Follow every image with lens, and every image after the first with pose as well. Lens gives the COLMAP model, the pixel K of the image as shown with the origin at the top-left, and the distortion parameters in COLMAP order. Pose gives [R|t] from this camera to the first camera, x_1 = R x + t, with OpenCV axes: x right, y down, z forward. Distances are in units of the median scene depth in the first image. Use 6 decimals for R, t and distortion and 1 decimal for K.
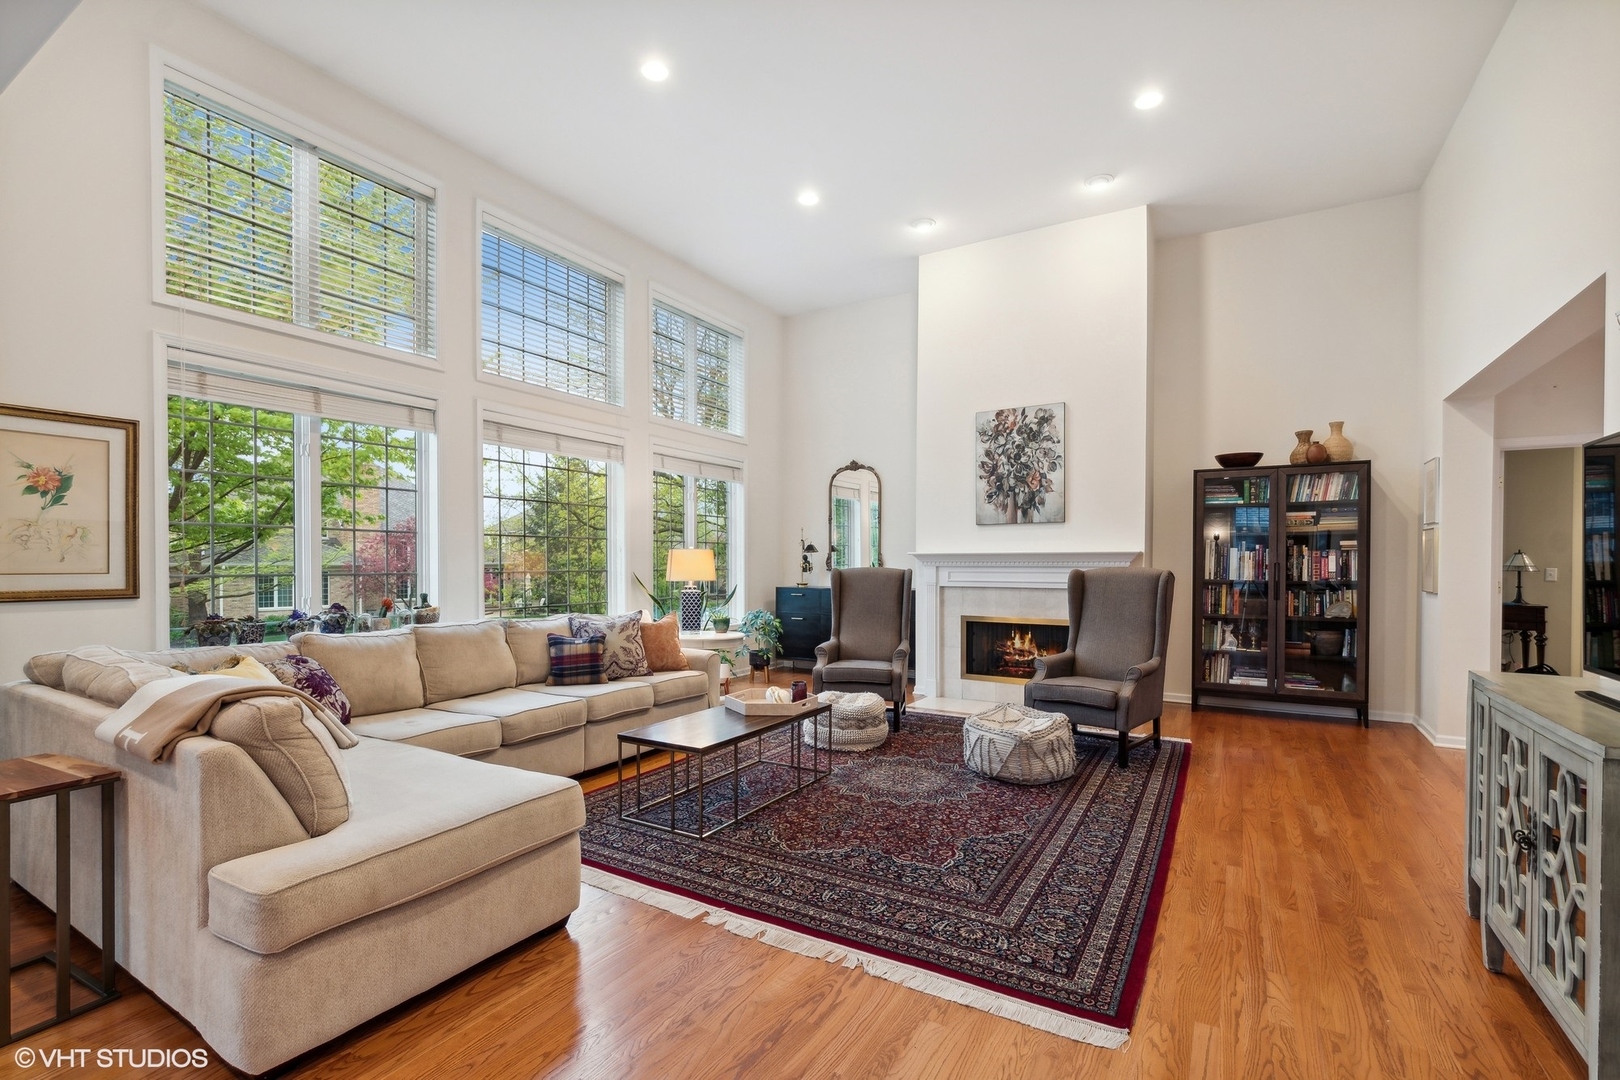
lens RADIAL K [[726.3, 0, 784.3], [0, 726.3, 567.7], [0, 0, 1]] dist [-0.000970, -0.001494]
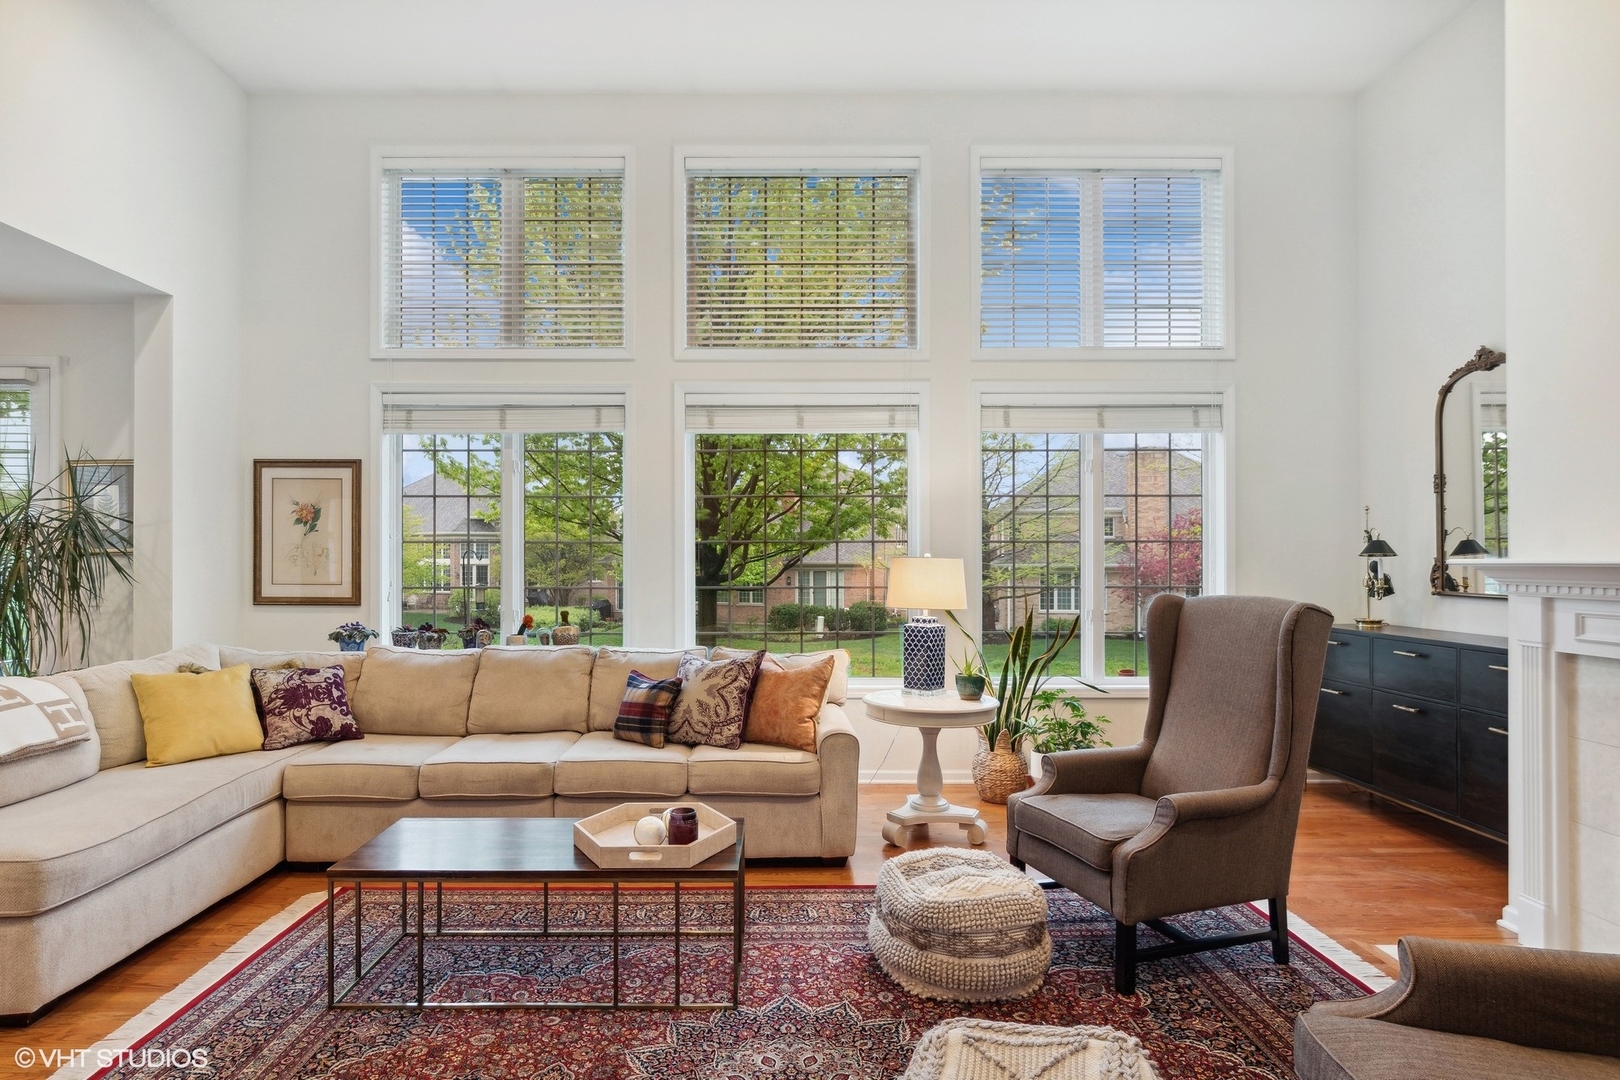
lens RADIAL K [[854.2, 0, 771.2], [0, 854.2, 551.9], [0, 0, 1]] dist [0.005470, -0.001577]
pose [[0.534412, -0.010075, -0.845164, 0.537761], [-0.006052, 0.999858, -0.015746, -0.022890], [0.845202, 0.013530, 0.534275, 0.643010]]
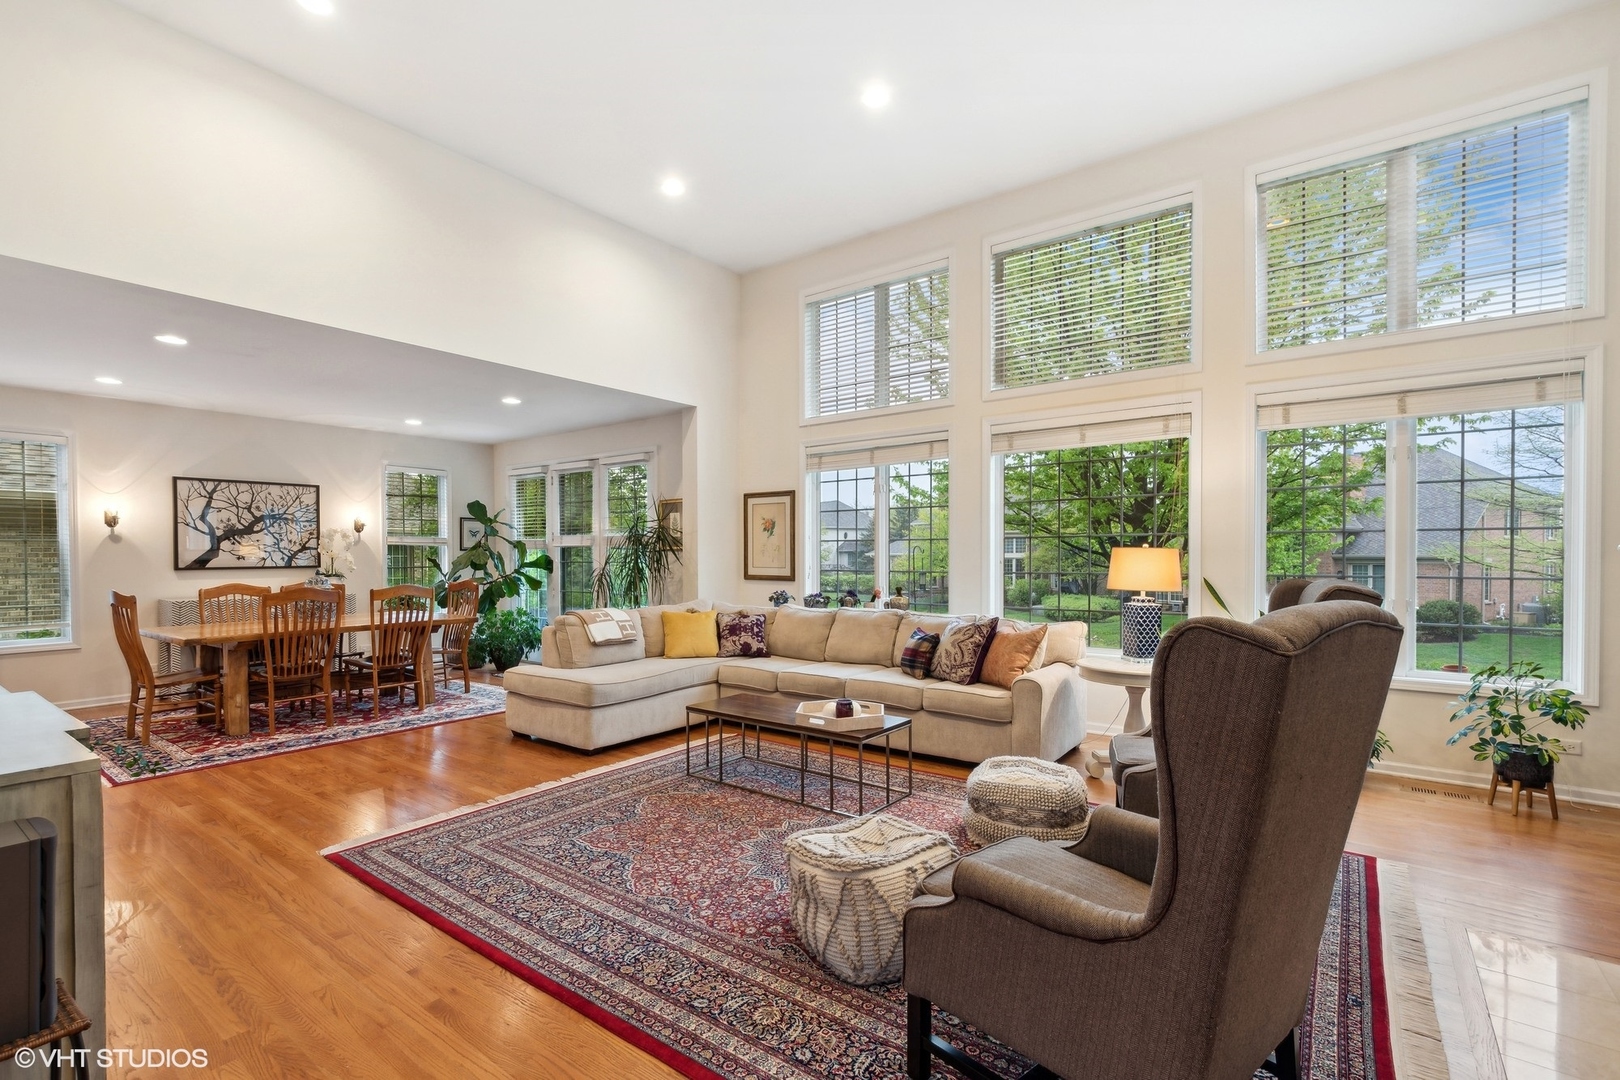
lens RADIAL K [[726.3, 0, 781.0], [0, 726.3, 571.7], [0, 0, 1]] dist [-0.000970, -0.001494]
pose [[-0.097882, 0.020689, -0.994983, 0.831059], [-0.005938, 0.999754, 0.021372, -0.019021], [0.995180, 0.008000, -0.097735, 0.908919]]
